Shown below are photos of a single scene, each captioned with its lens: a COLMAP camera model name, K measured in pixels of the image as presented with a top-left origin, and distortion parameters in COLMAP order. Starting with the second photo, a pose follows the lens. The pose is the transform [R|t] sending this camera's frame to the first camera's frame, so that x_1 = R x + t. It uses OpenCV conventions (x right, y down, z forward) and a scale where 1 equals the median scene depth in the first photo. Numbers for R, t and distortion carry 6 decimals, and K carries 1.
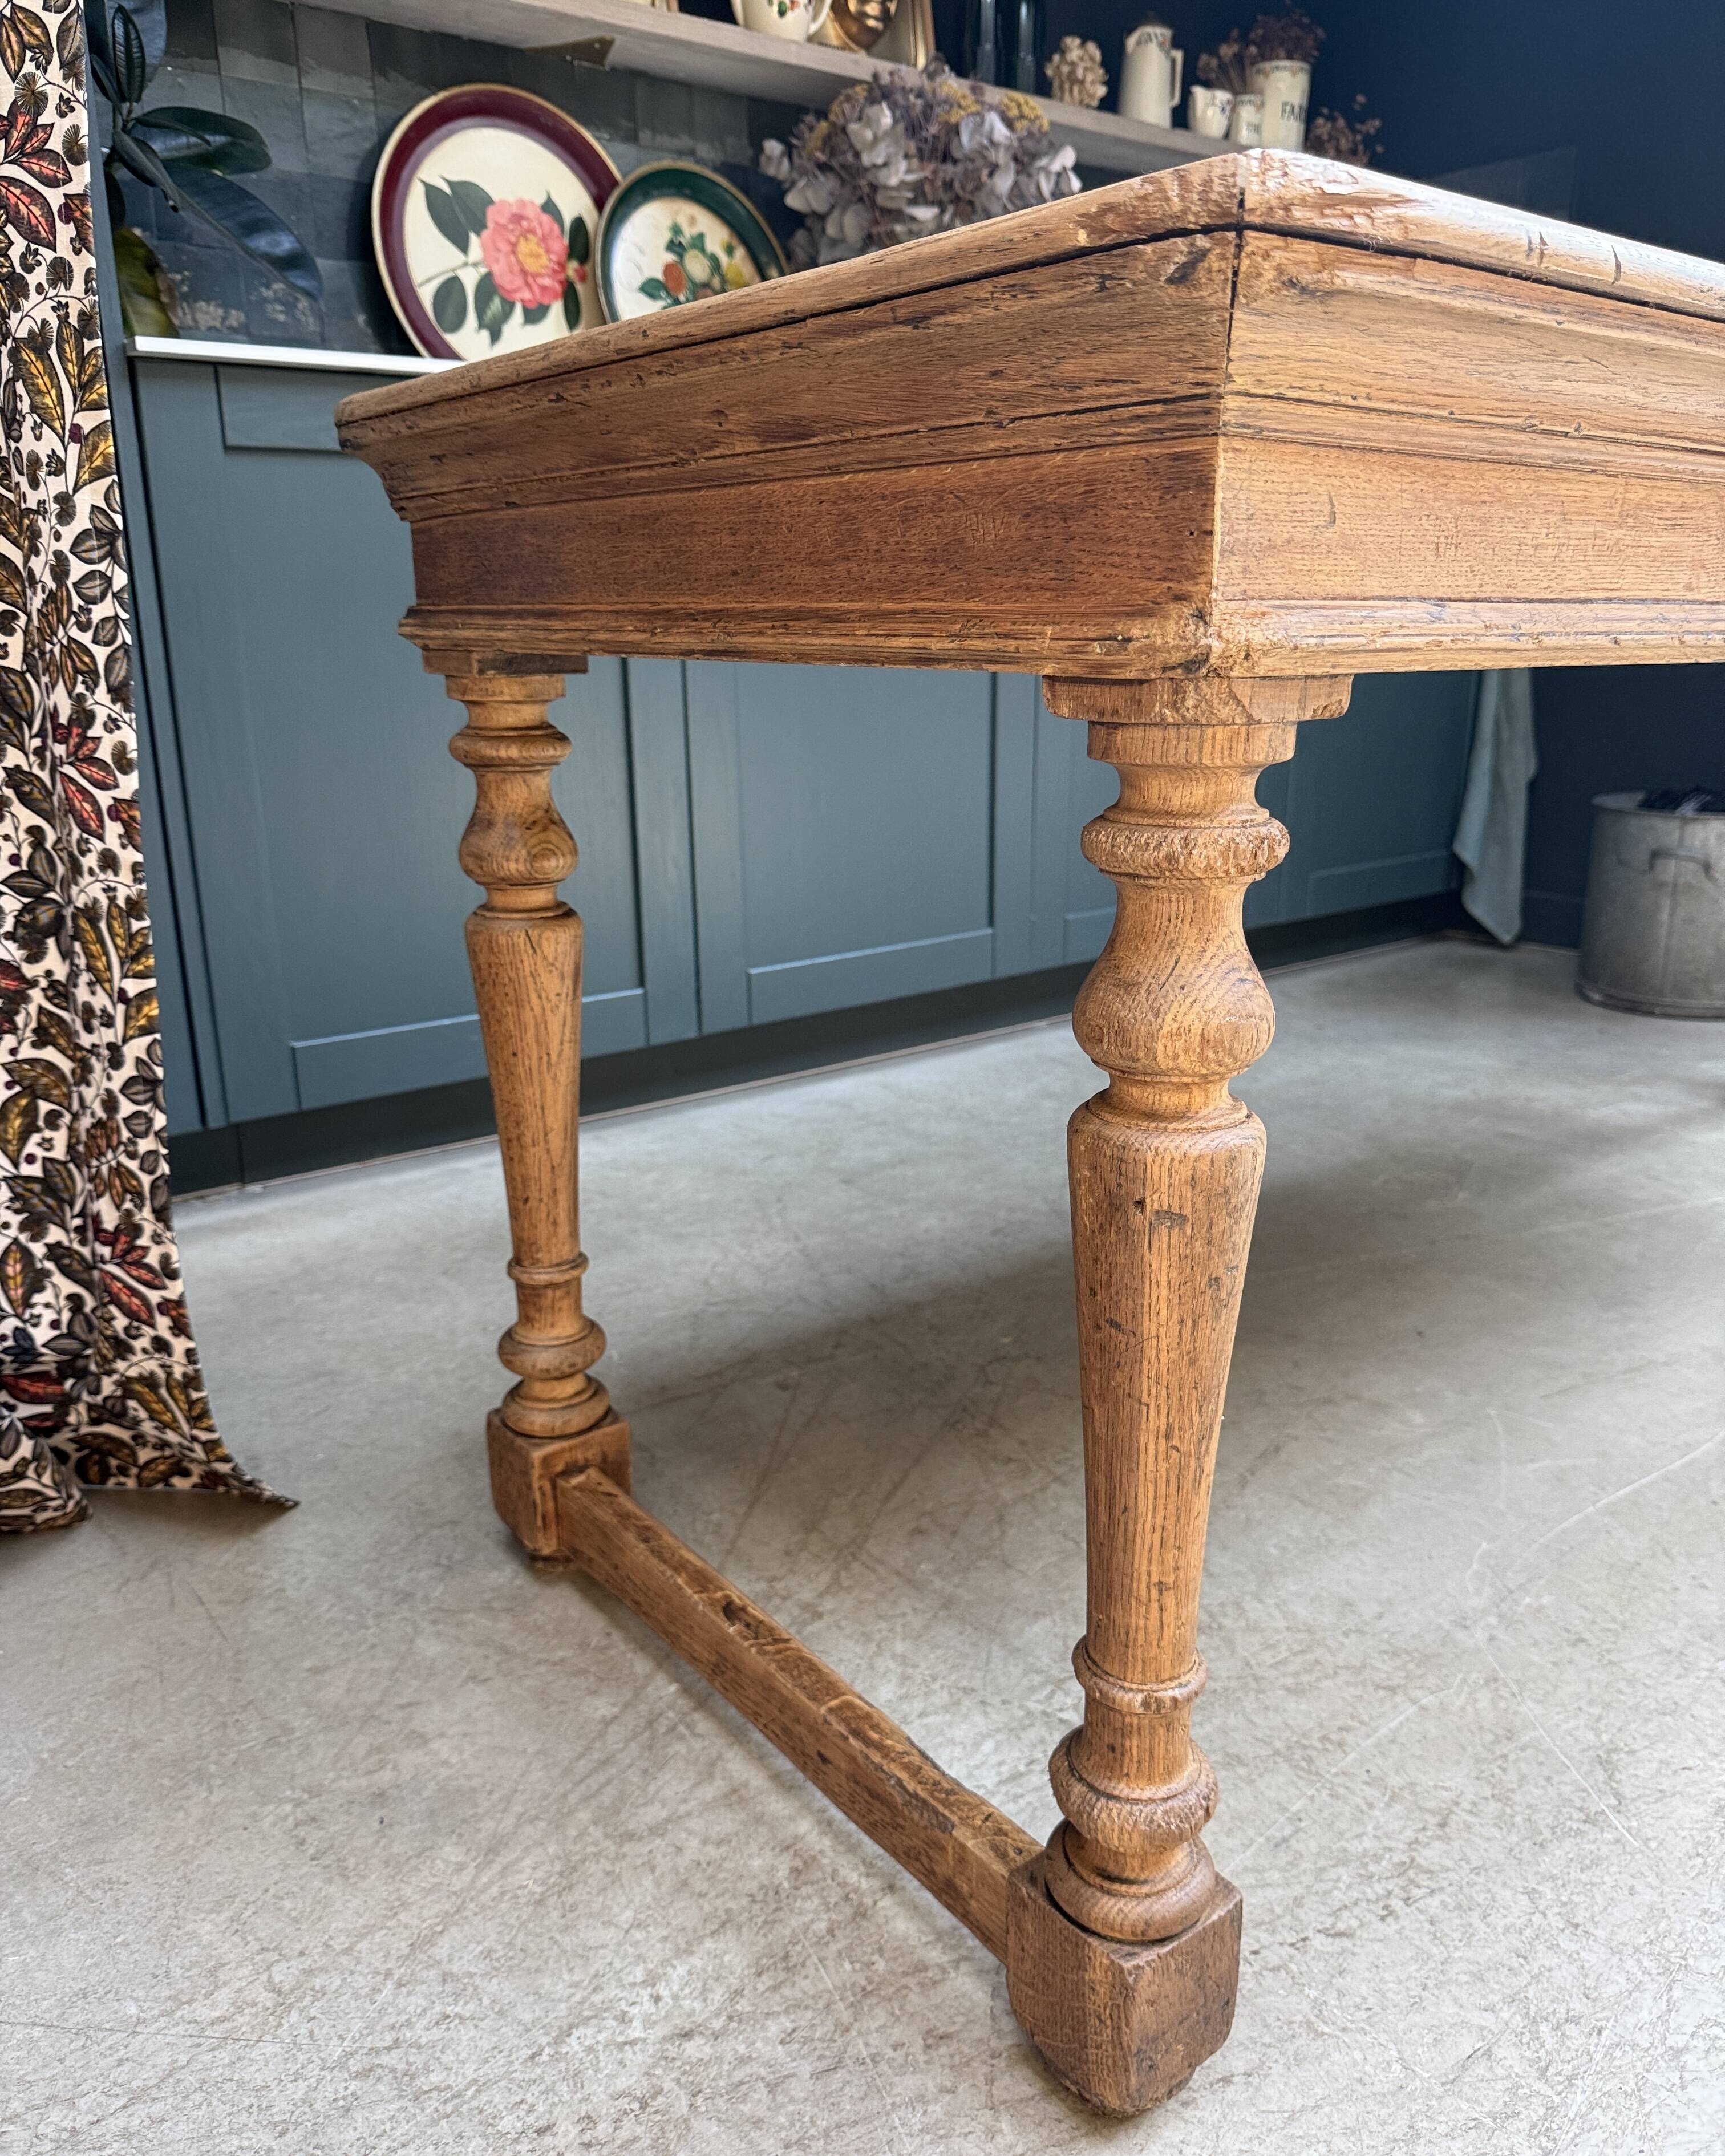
lens RADIAL K [[1655.4, 0, 857.8], [0, 1655.4, 1104.3], [0, 0, 1]] dist [-0.009766, -0.009106]
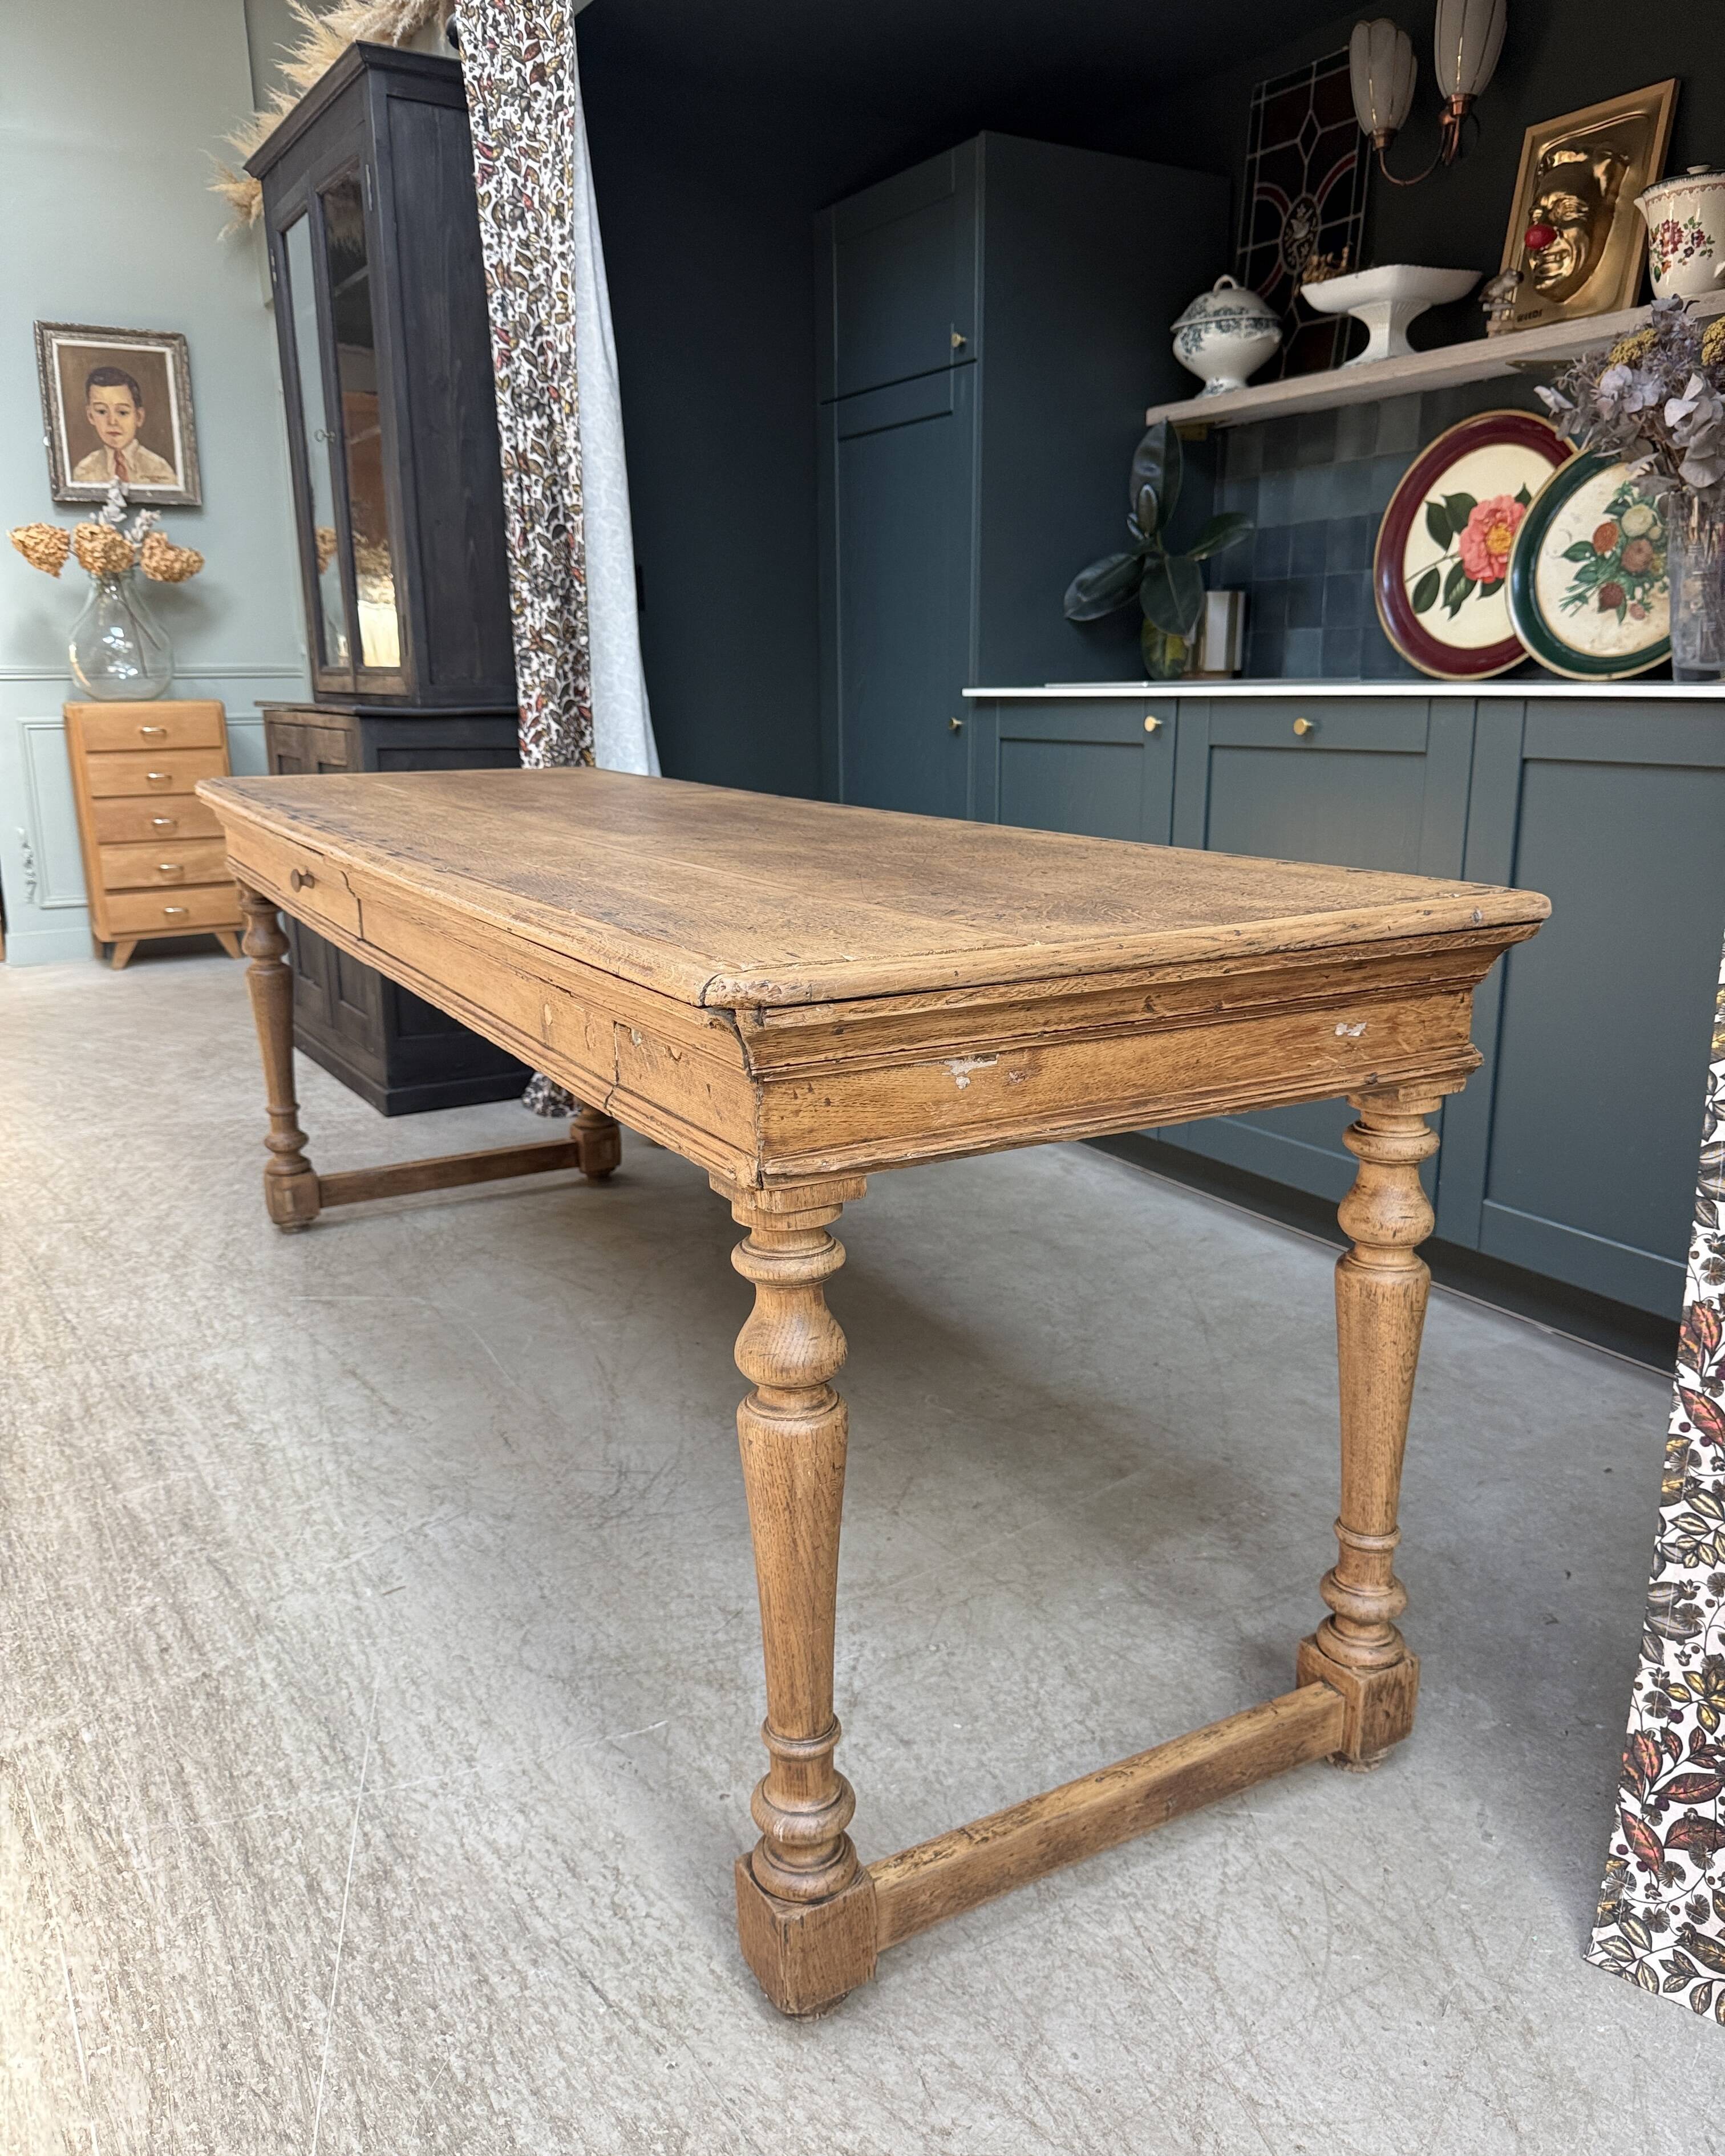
lens RADIAL K [[1635.4, 0, 860.7], [0, 1635.4, 1092.4], [0, 0, 1]] dist [-0.003926, -0.008932]
pose [[-0.136191, 0.257320, -0.956681, 2.500264], [-0.275911, 0.917619, 0.286091, -0.809553], [0.951486, 0.302922, -0.053974, 1.684220]]
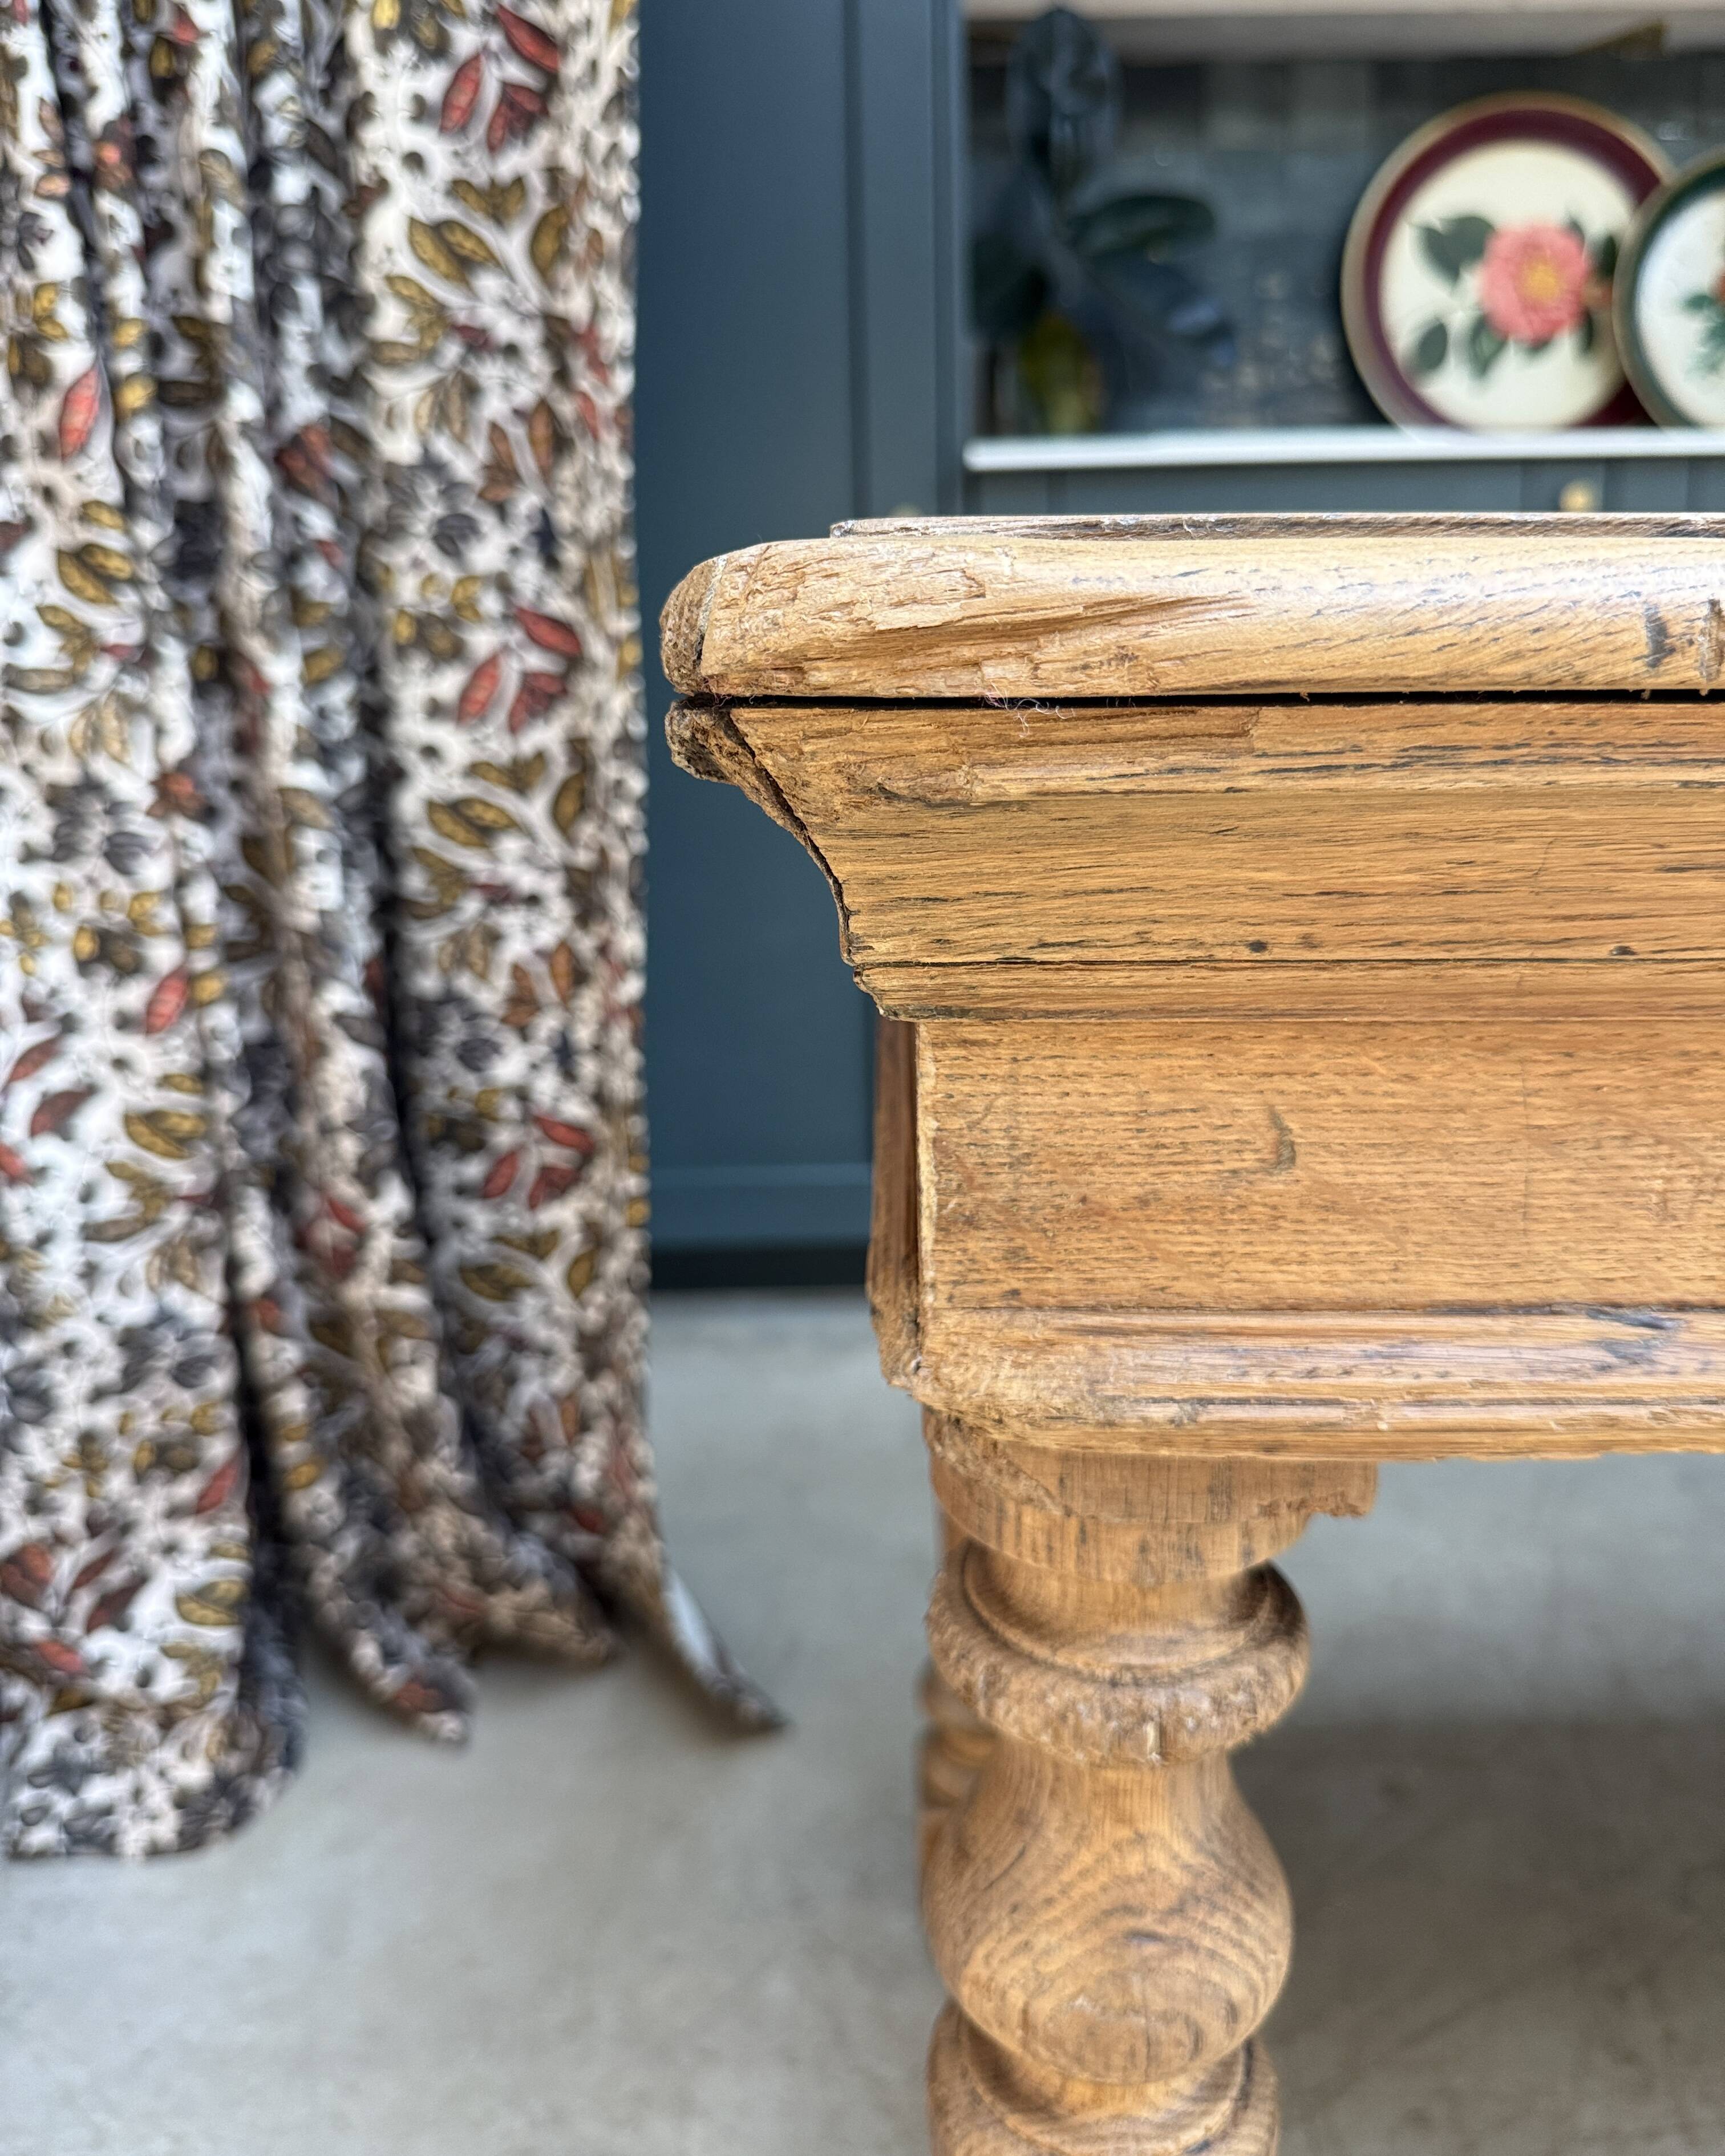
lens RADIAL K [[1690.8, 0, 854.9], [0, 1690.8, 1004.5], [0, 0, 1]] dist [-0.008912, -0.016116]
pose [[0.777954, 0.135255, -0.613591, 0.254817], [-0.166733, 0.985984, 0.005946, -0.200041], [0.605795, 0.097680, 0.789602, 0.282533]]
